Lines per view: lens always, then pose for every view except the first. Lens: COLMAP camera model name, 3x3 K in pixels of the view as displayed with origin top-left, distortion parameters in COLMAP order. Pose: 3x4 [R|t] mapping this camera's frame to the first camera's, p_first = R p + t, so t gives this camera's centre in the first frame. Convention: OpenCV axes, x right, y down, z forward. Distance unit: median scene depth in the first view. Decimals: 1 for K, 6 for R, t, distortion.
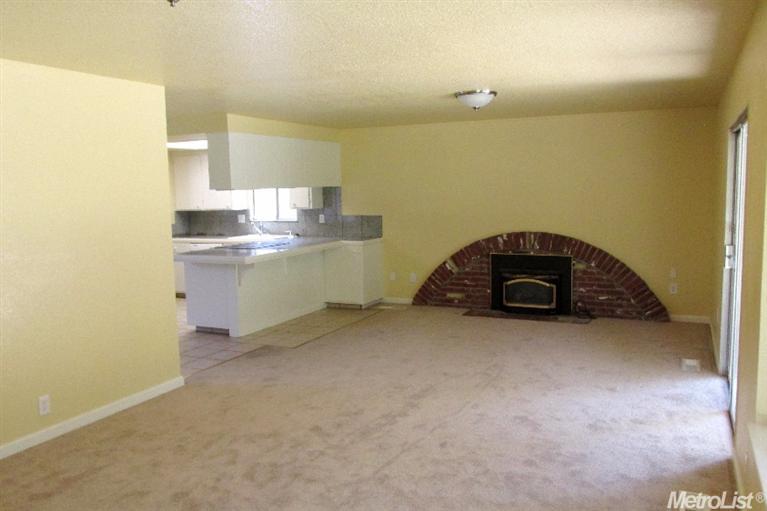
lens RADIAL K [[637.0, 0, 383.5], [0, 637.0, 255.5], [0, 0, 1]] dist [-0.001259, 0.000264]
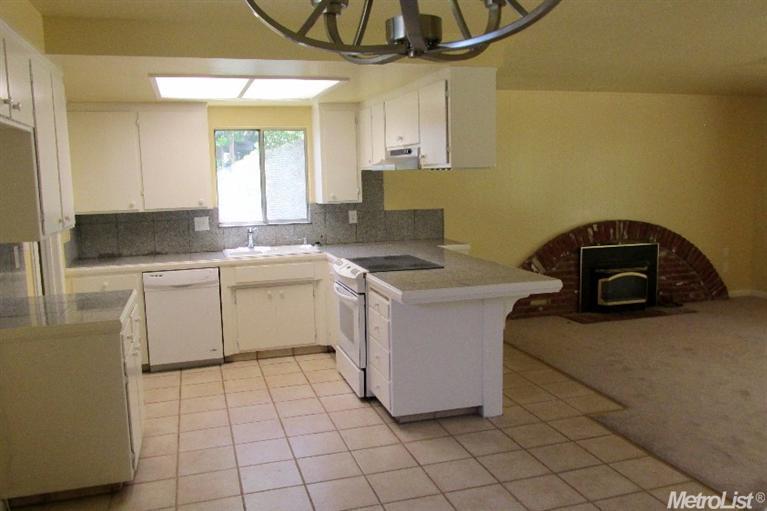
lens RADIAL K [[637.0, 0, 383.5], [0, 637.0, 255.5], [0, 0, 1]] dist [-0.001259, 0.000264]
pose [[0.736747, -0.081098, 0.671288, -0.623938], [0.075913, 0.996425, 0.037061, -0.046341], [-0.671894, 0.023655, 0.740270, 0.557266]]
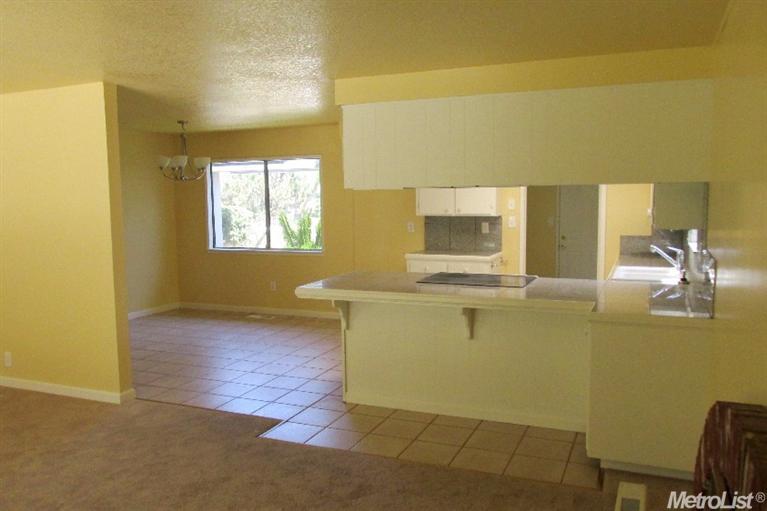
lens RADIAL K [[637.0, 0, 383.5], [0, 637.0, 255.5], [0, 0, 1]] dist [-0.001259, 0.000264]
pose [[0.043176, 0.122328, -0.991550, 0.508648], [-0.091098, 0.988823, 0.118025, -0.131838], [0.994906, 0.085232, 0.053838, 1.127702]]
